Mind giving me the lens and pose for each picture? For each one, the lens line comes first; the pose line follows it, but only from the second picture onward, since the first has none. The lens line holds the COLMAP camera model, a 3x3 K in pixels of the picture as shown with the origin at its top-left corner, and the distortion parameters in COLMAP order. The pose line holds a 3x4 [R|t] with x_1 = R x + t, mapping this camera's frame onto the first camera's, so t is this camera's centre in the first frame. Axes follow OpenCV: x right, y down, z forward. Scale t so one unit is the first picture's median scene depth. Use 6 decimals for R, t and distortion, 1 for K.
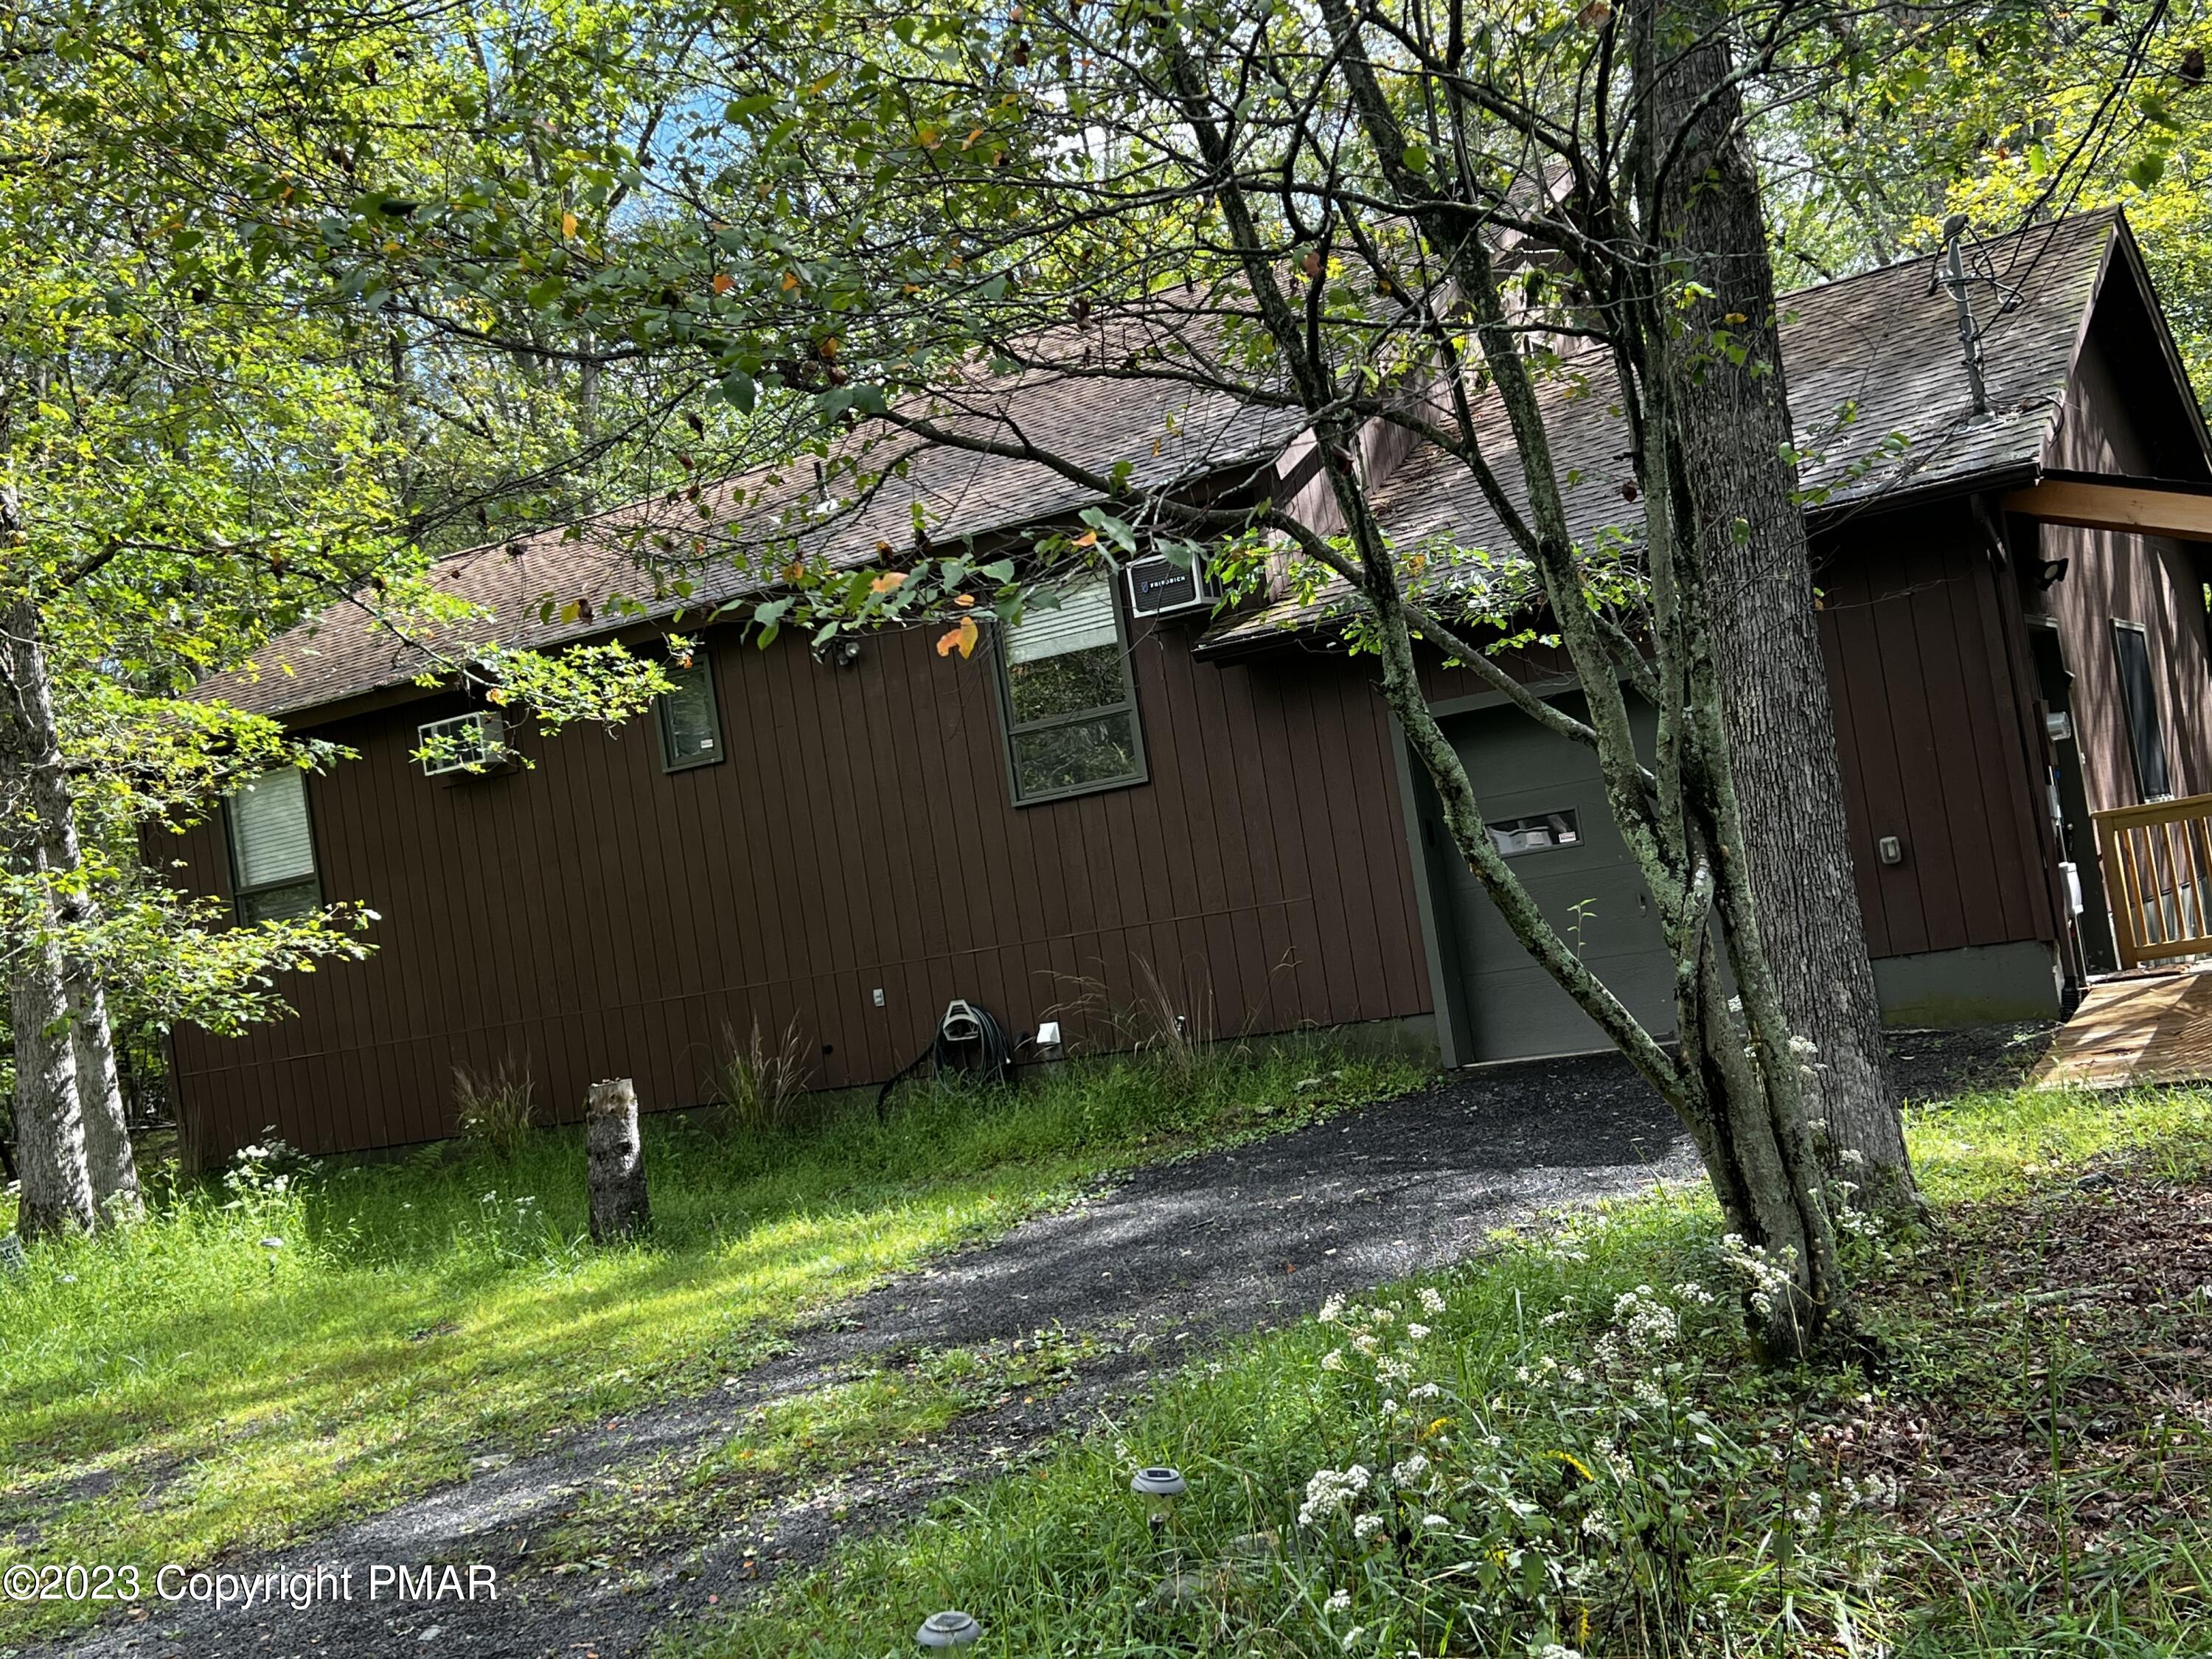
lens RADIAL K [[2414.9, 0, 1104.5], [0, 2414.9, 830.0], [0, 0, 1]] dist [0.022437, 0.000000]
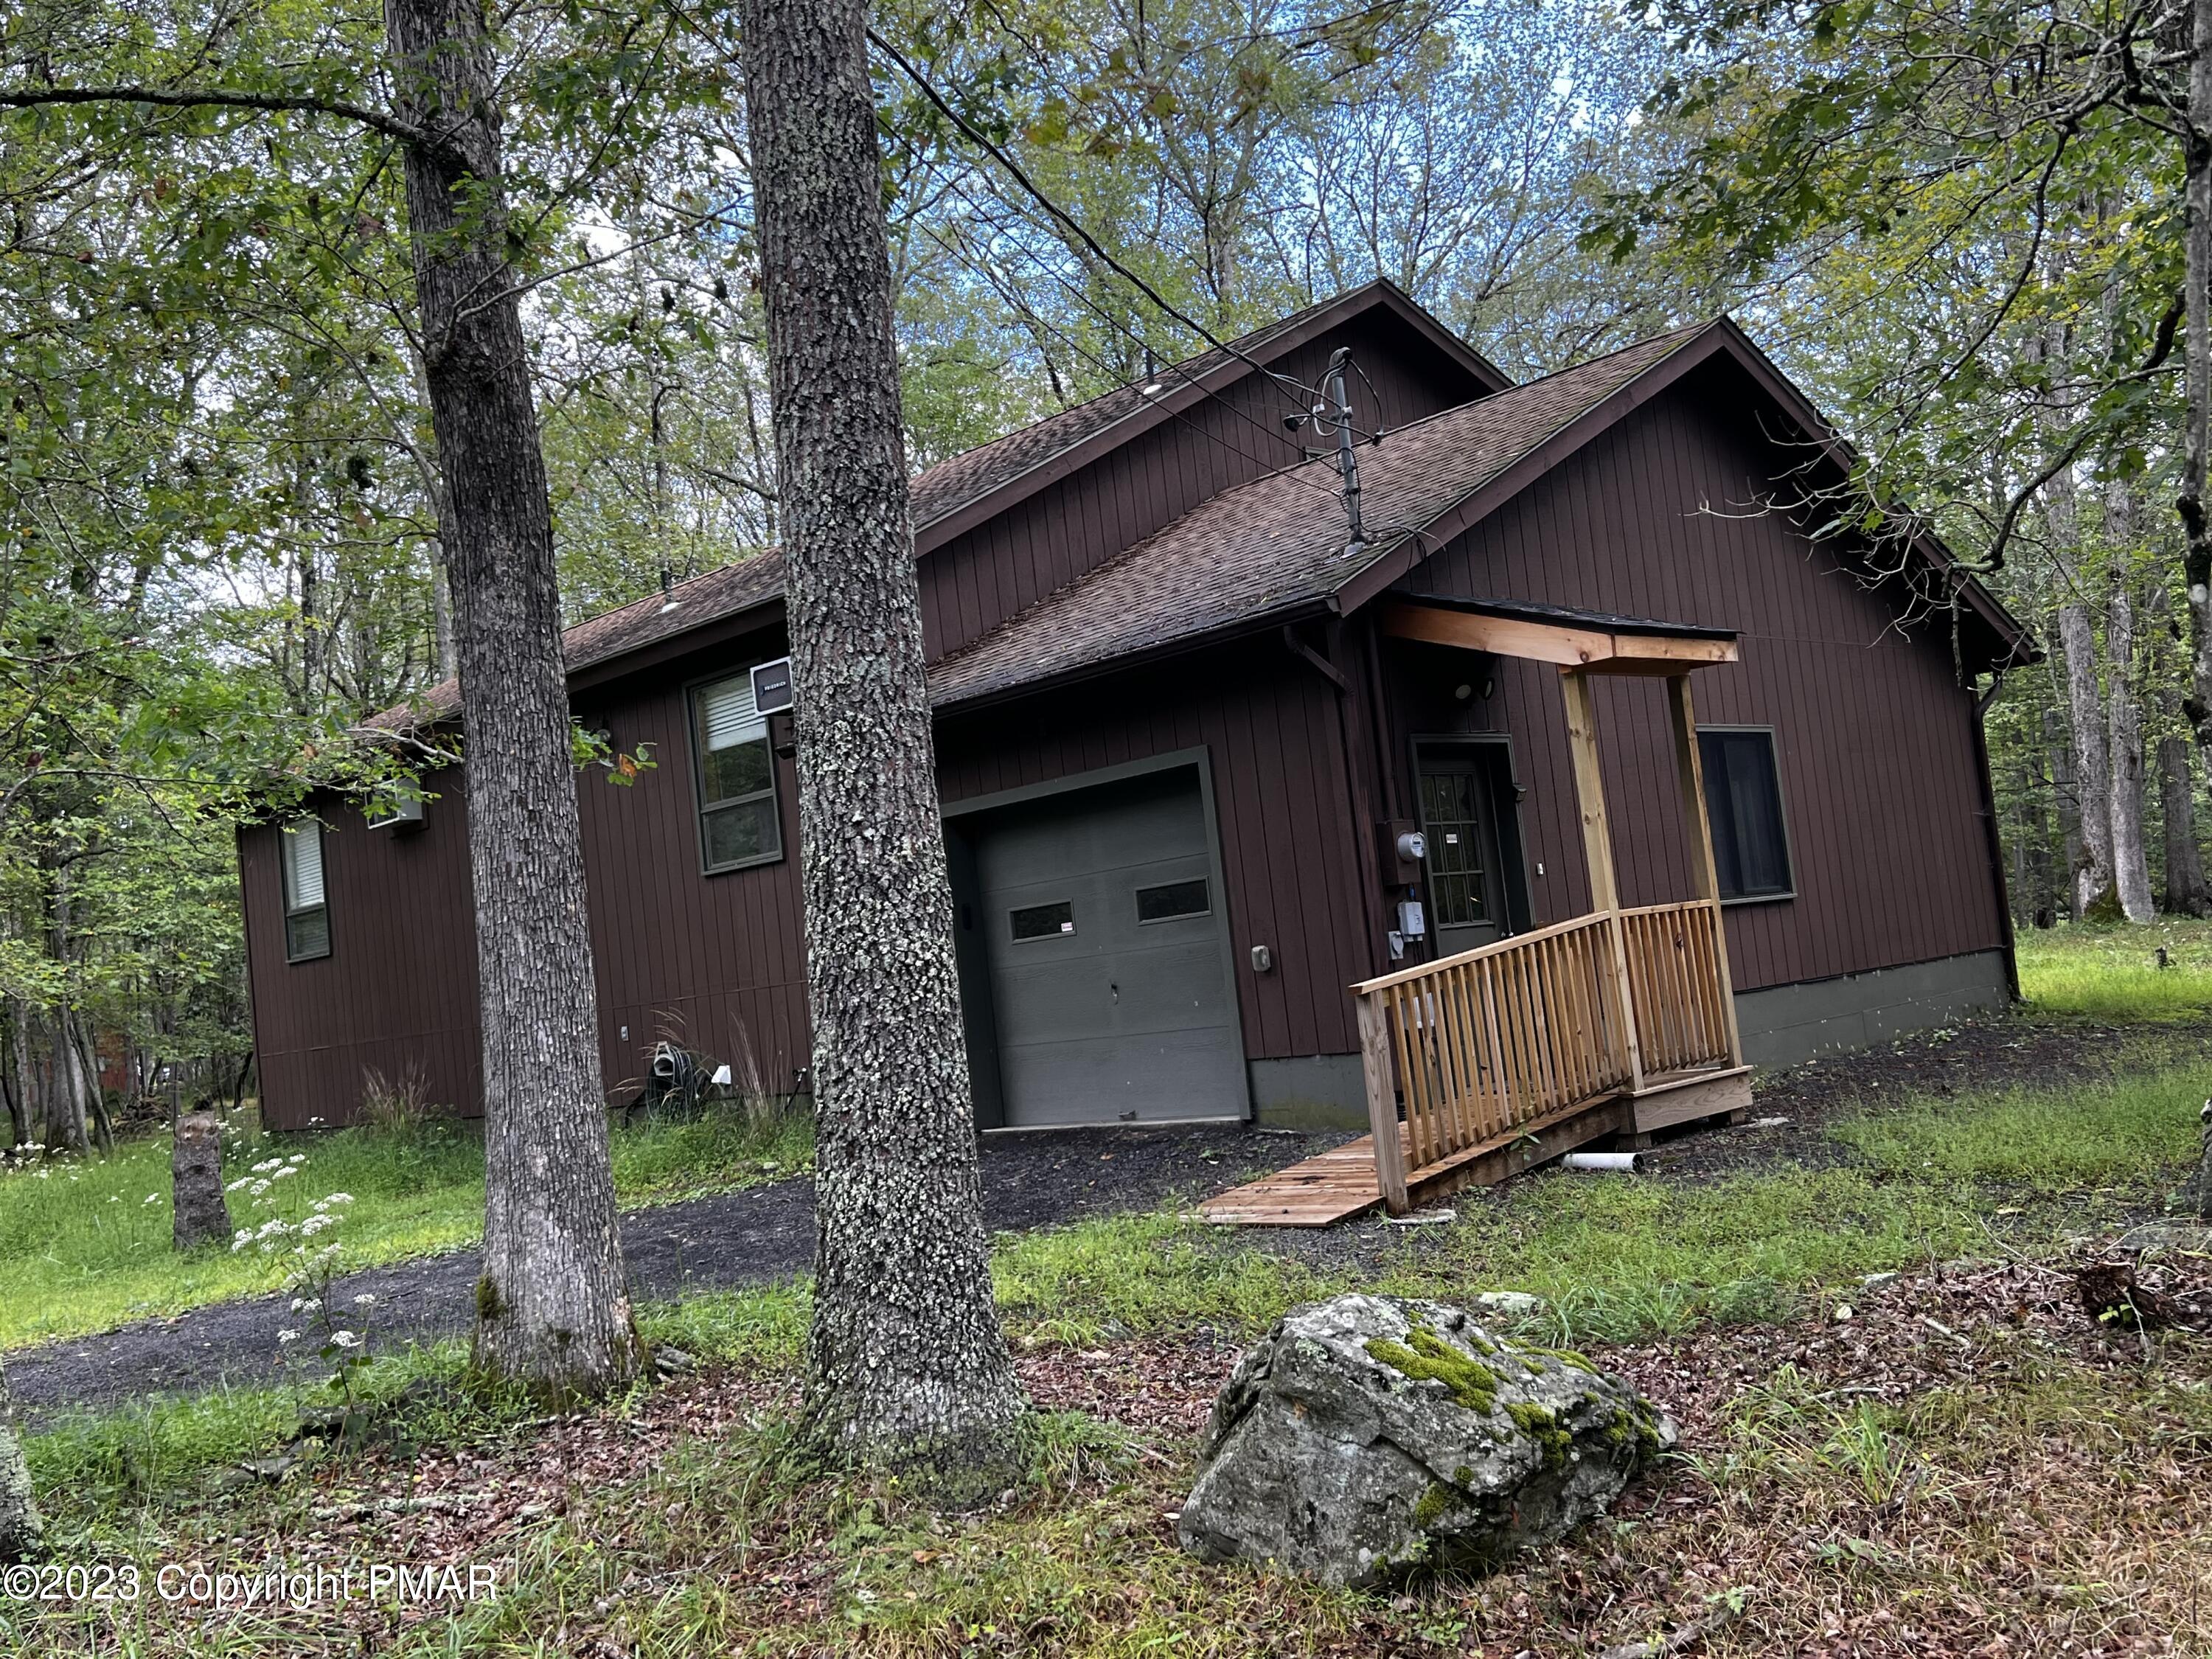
lens RADIAL K [[2012.8, 0, 1106.4], [0, 2012.8, 826.7], [0, 0, 1]] dist [0.014093, 0.000000]
pose [[0.975770, 0.020299, -0.217854, 0.551886], [-0.020072, 0.999793, 0.003256, -0.061540], [0.217875, 0.001196, 0.975976, 0.164915]]
